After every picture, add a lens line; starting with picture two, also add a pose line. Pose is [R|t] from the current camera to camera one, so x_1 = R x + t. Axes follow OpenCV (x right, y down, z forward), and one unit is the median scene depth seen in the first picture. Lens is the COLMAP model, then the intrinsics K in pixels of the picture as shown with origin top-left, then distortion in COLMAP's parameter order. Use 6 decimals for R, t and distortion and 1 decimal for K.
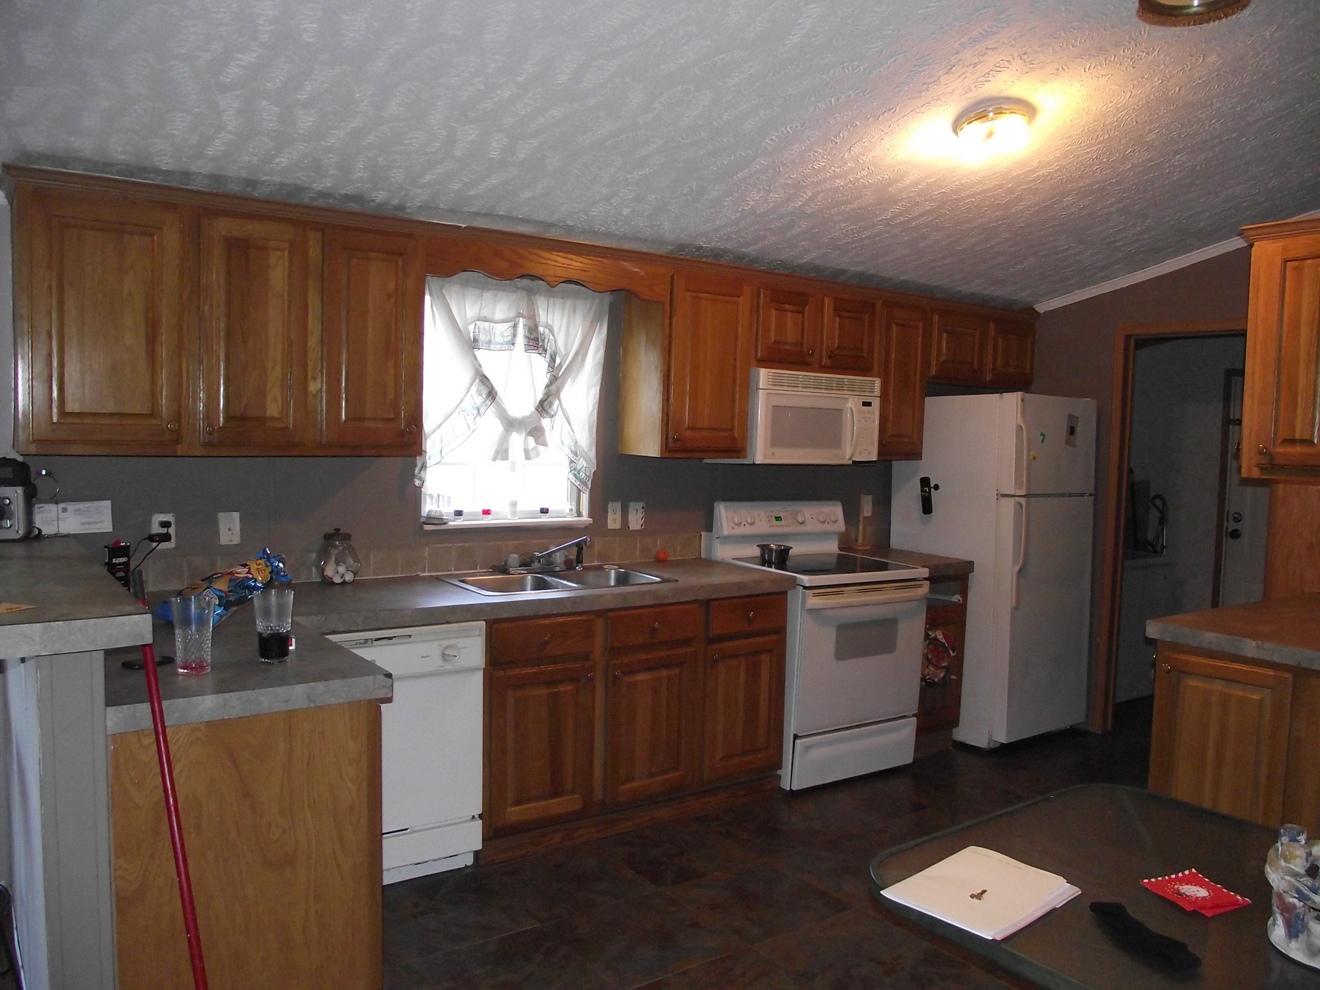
lens RADIAL K [[1047.1, 0, 697.6], [0, 1047.1, 514.4], [0, 0, 1]] dist [-0.084869, 0.053499]
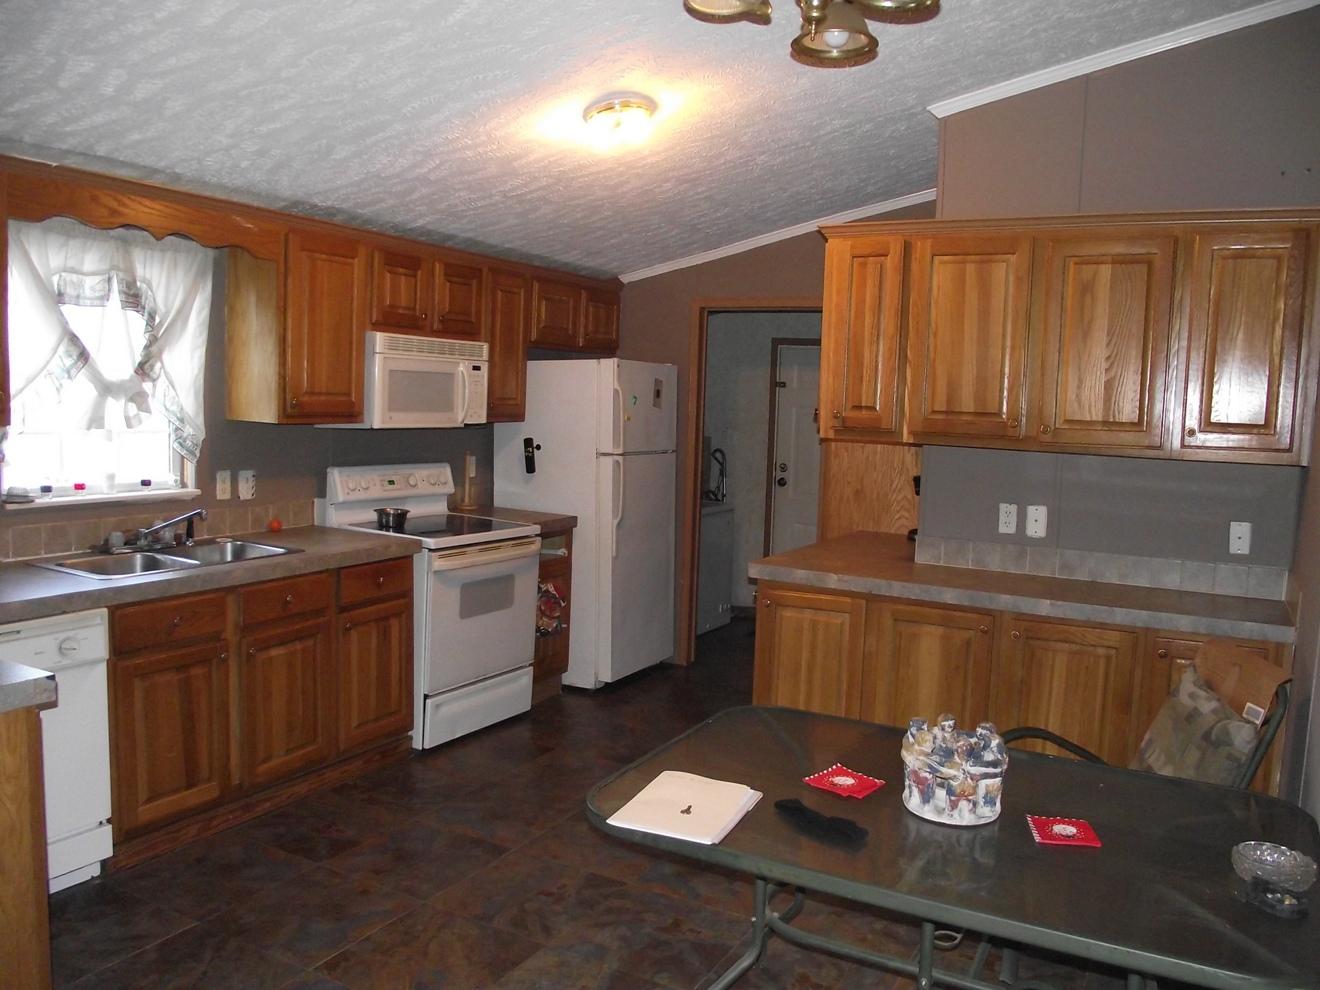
lens RADIAL K [[1047.1, 0, 692.7], [0, 1047.1, 512.6], [0, 0, 1]] dist [-0.084869, 0.053499]
pose [[0.900628, -0.043045, 0.432454, -0.112121], [0.023423, 0.998444, 0.050602, -0.012546], [-0.433960, -0.035444, 0.900235, -0.022525]]
